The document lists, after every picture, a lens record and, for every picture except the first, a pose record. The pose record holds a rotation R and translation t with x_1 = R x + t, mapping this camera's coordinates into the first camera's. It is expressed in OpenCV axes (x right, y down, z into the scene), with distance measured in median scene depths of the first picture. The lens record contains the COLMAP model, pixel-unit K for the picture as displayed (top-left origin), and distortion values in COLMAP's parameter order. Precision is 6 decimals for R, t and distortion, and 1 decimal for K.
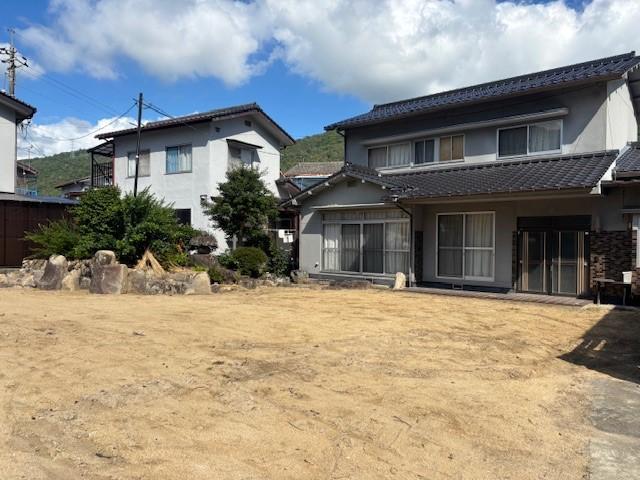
lens RADIAL K [[481.5, 0, 318.8], [0, 481.5, 242.1], [0, 0, 1]] dist [0.050902, -0.053243]
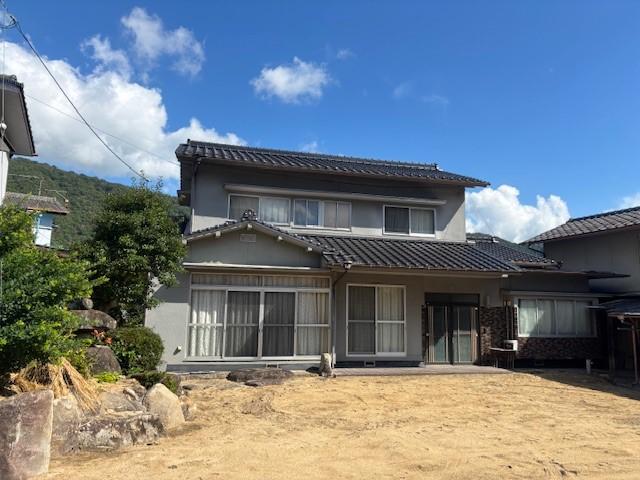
lens RADIAL K [[481.5, 0, 317.8], [0, 481.5, 238.4], [0, 0, 1]] dist [0.050902, -0.053243]
pose [[0.556620, 0.120687, 0.821954, -0.558900], [-0.008034, 0.990128, -0.139939, -0.016815], [-0.830728, 0.071289, 0.552094, 0.550176]]
